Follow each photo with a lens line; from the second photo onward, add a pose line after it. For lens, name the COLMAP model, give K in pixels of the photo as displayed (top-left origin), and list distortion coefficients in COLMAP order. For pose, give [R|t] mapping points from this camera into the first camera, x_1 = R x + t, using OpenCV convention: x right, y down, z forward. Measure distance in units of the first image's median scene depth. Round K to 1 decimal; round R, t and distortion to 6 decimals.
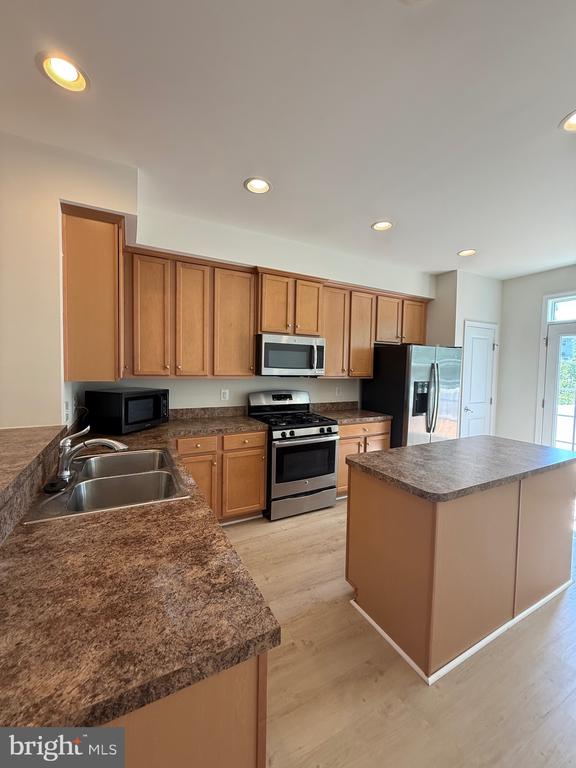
lens RADIAL K [[307.0, 0, 286.7], [0, 307.0, 382.5], [0, 0, 1]] dist [0.000381, -0.000284]
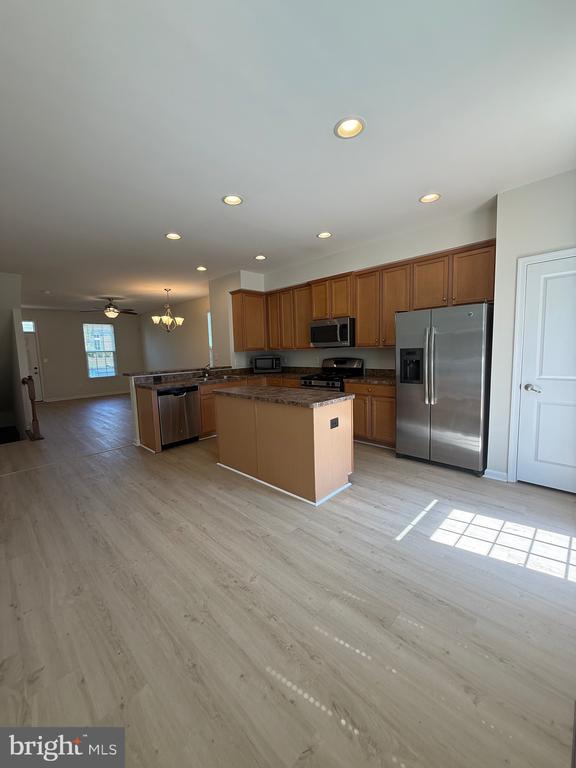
lens RADIAL K [[307.0, 0, 286.7], [0, 307.0, 382.5], [0, 0, 1]] dist [0.000381, -0.000284]
pose [[0.298706, 0.077511, -0.951192, 1.331392], [-0.010431, 0.996902, 0.077960, 0.034843], [0.954288, -0.013365, 0.298590, 0.343777]]
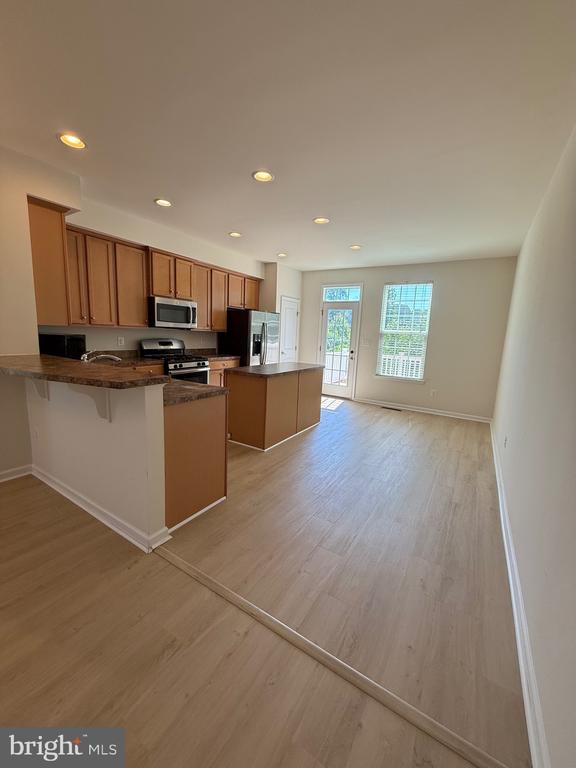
lens RADIAL K [[307.0, 0, 286.7], [0, 307.0, 382.5], [0, 0, 1]] dist [0.000381, -0.000284]
pose [[0.864842, -0.060539, 0.498380, -0.254703], [-0.003760, 0.991894, 0.127011, 0.046229], [-0.502029, -0.111718, 0.857605, -0.504613]]
